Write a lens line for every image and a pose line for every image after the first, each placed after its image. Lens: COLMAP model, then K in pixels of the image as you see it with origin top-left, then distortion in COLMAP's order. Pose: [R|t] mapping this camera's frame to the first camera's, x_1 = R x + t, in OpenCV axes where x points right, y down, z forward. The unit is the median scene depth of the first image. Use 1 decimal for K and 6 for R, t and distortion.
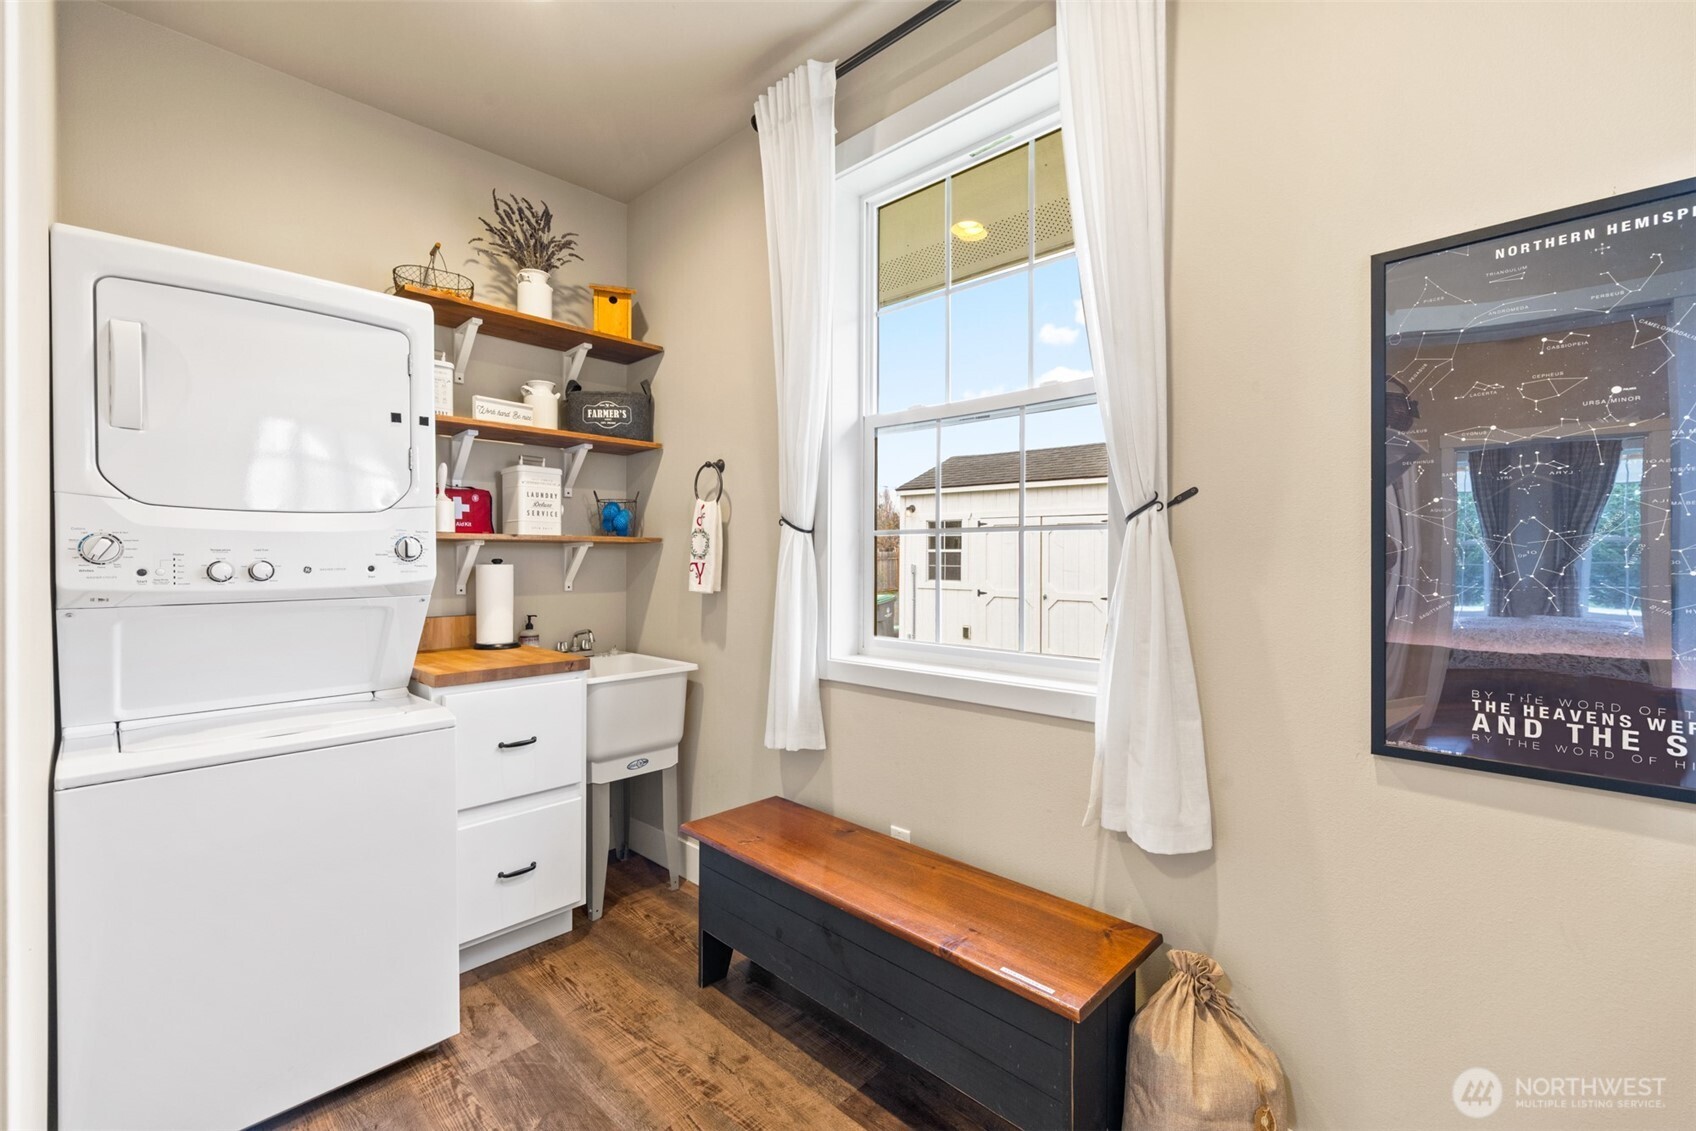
lens RADIAL K [[732.0, 0, 847.0], [0, 732.0, 562.2], [0, 0, 1]] dist [0.001785, 0.000034]
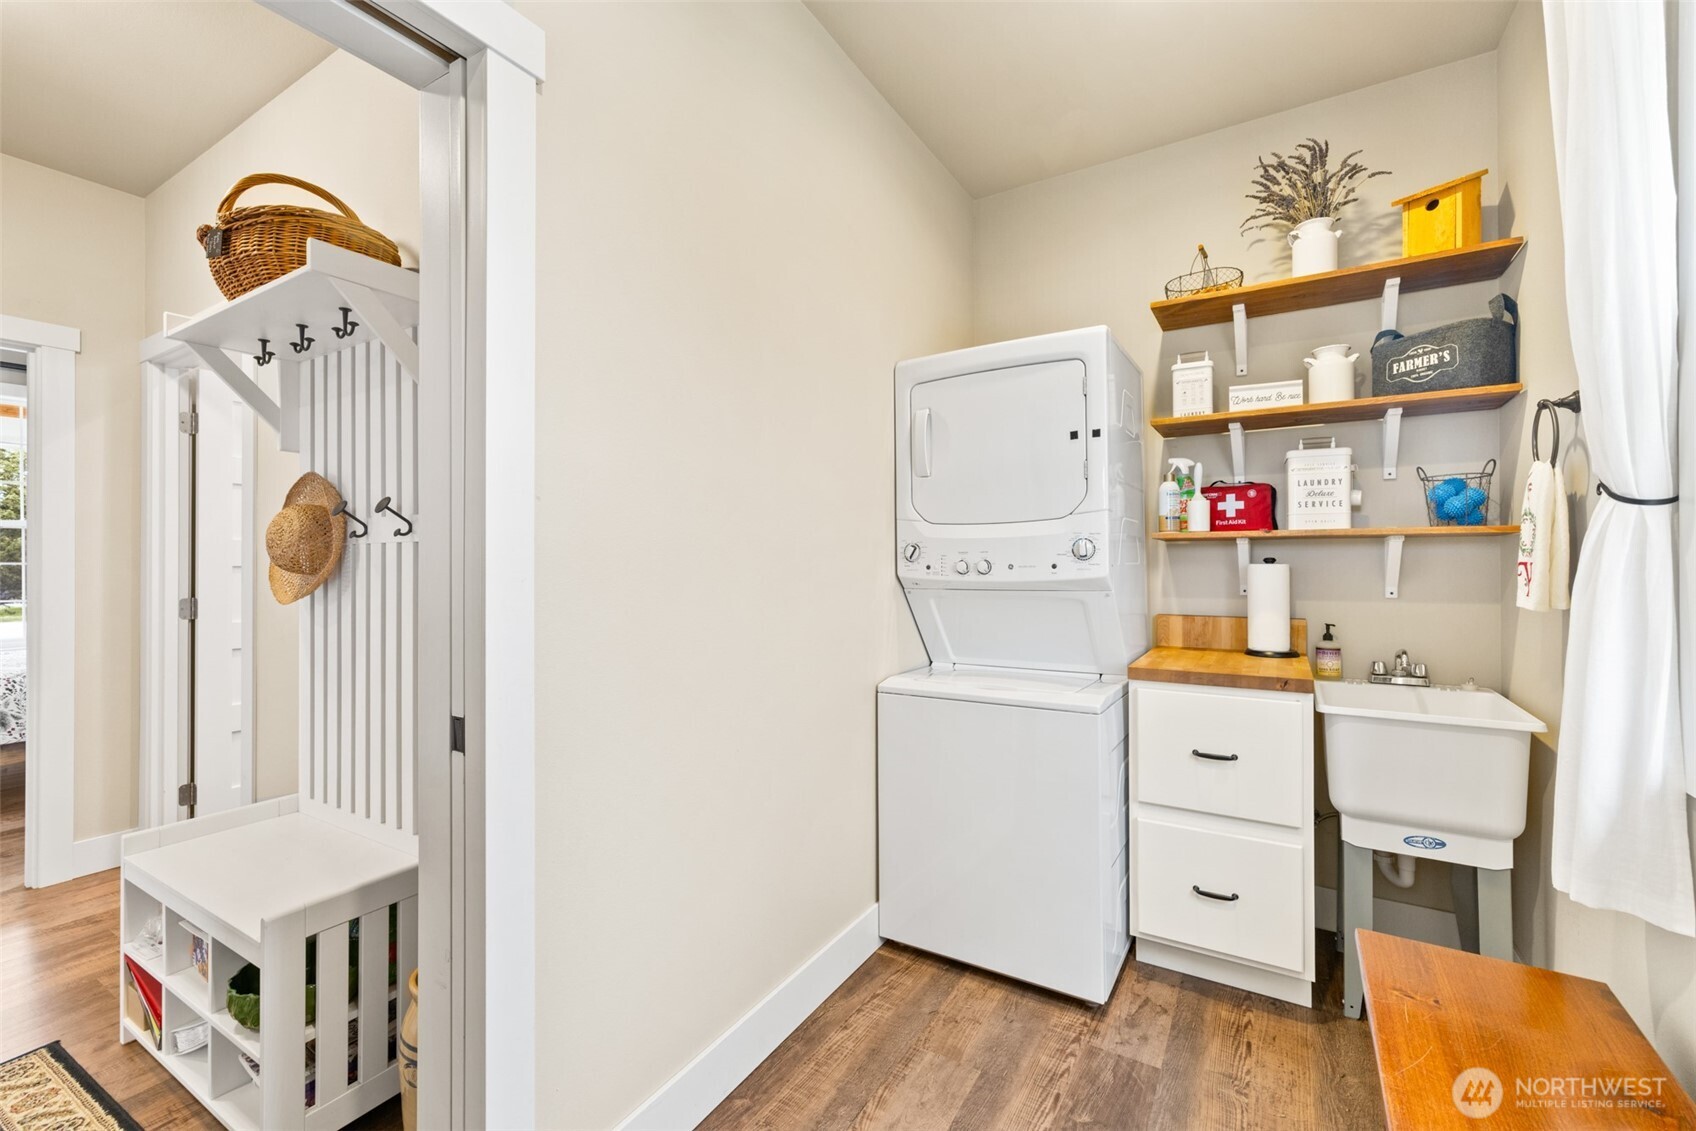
lens RADIAL K [[732.0, 0, 844.6], [0, 732.0, 558.3], [0, 0, 1]] dist [0.001785, 0.000034]
pose [[0.187195, -0.004152, -0.982314, 0.325659], [-0.002151, 0.999987, -0.004637, 0.001477], [0.982321, 0.002981, 0.187183, 0.315467]]
